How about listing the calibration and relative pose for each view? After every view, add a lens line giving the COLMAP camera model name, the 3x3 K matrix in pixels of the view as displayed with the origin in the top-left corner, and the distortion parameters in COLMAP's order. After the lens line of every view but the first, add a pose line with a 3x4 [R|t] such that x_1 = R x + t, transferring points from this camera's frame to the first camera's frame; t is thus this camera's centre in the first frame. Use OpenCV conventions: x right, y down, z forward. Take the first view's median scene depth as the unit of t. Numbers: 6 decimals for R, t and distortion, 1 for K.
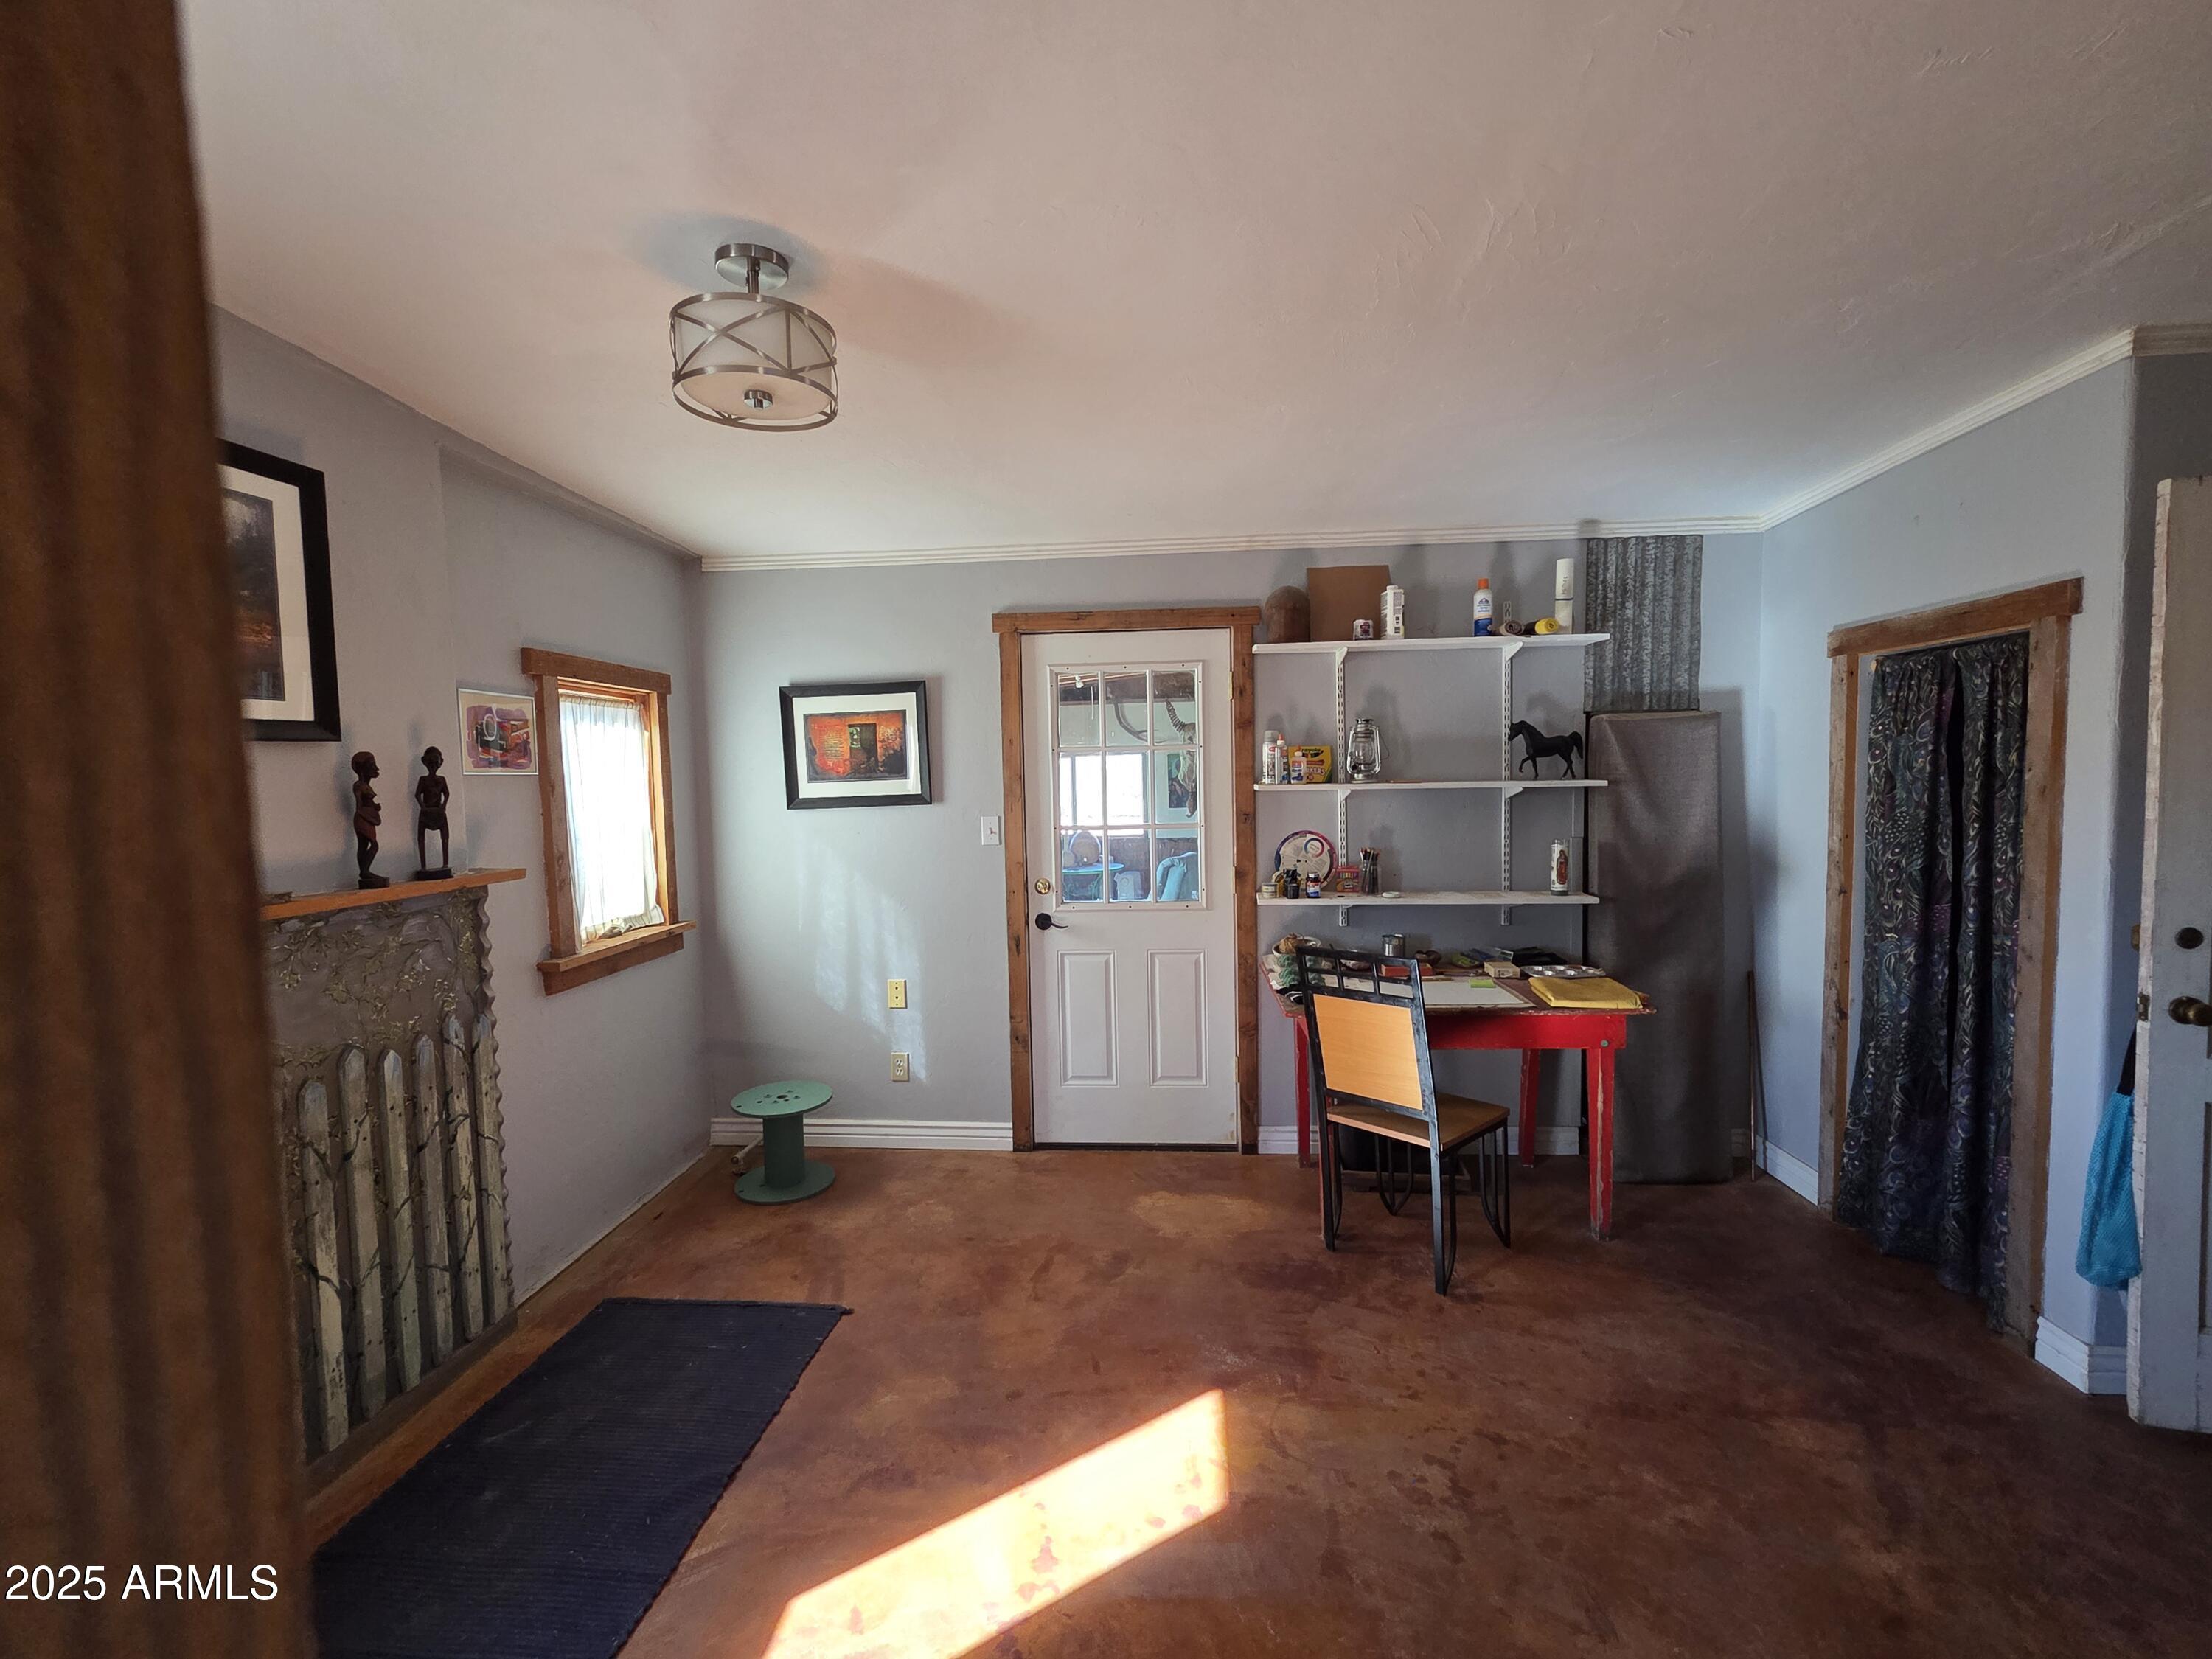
lens RADIAL K [[990.1, 0, 1113.6], [0, 990.1, 835.6], [0, 0, 1]] dist [-0.001228, -0.000688]
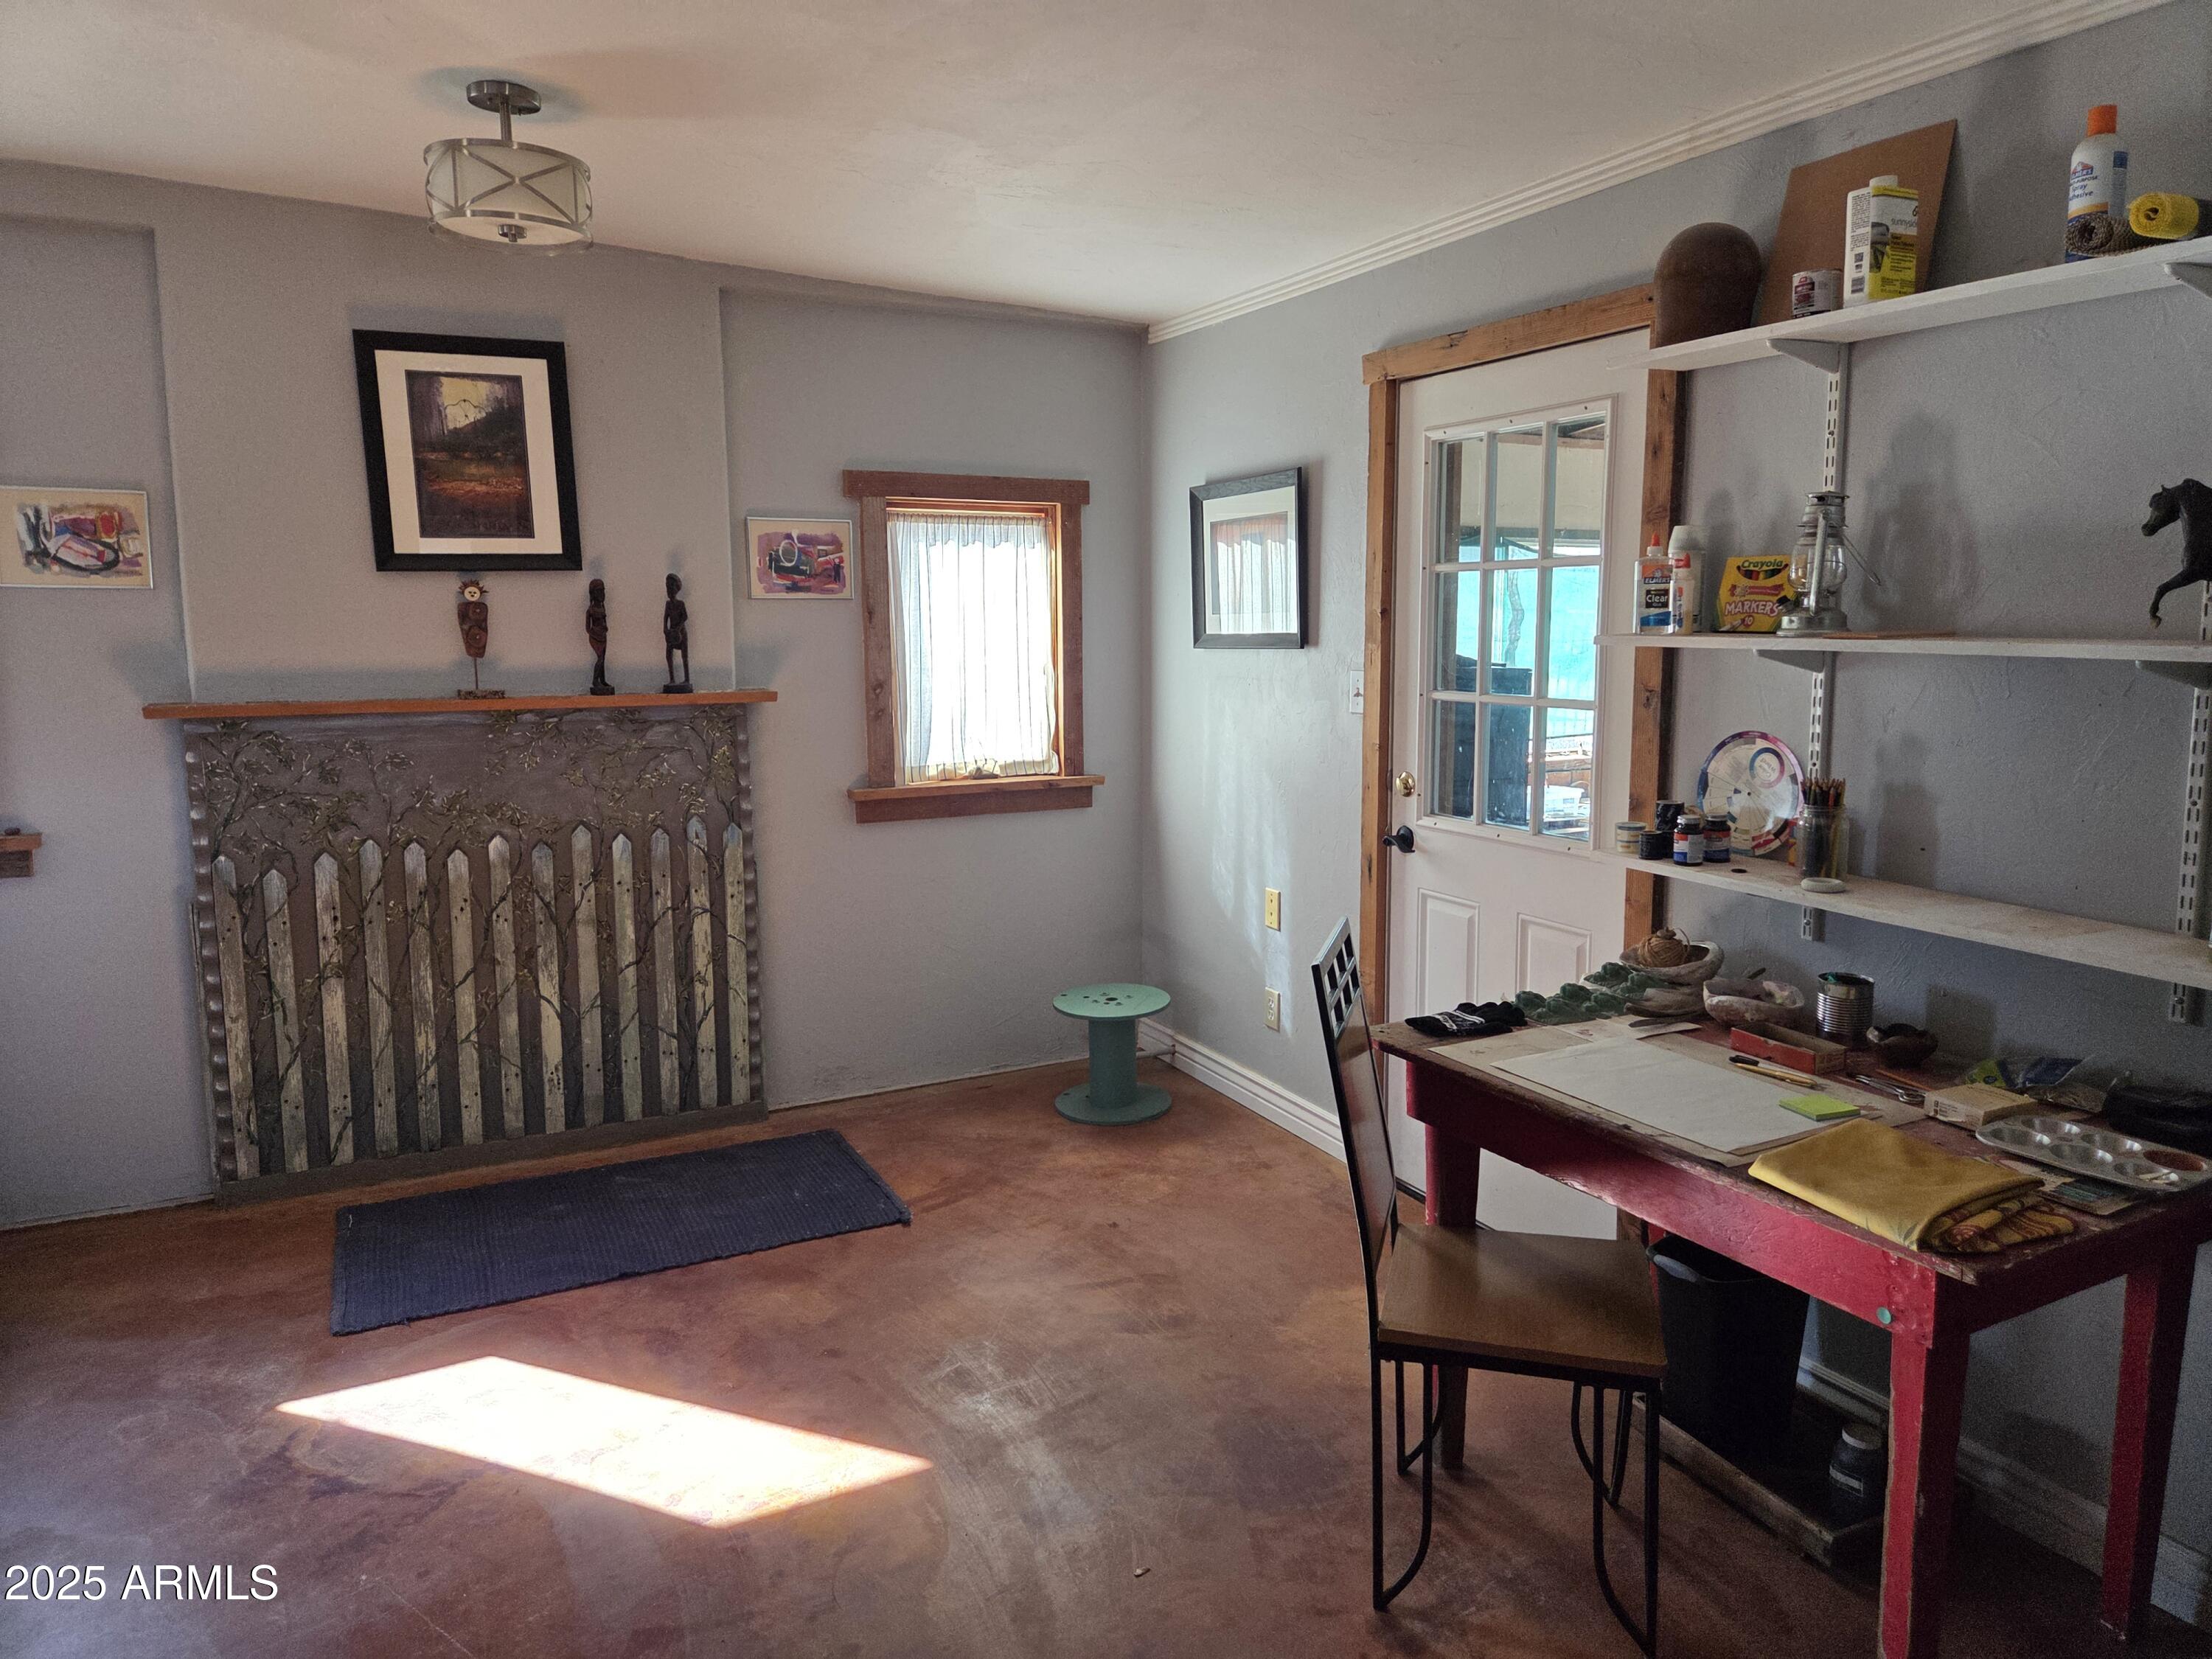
lens RADIAL K [[1484.4, 0, 1113.7], [0, 1484.4, 815.7], [0, 0, 1]] dist [0.069064, -0.048739]
pose [[0.524218, 0.133953, -0.840983, 0.880122], [-0.060845, 0.990919, 0.119907, -0.044940], [0.849408, -0.011688, 0.527608, 0.457752]]
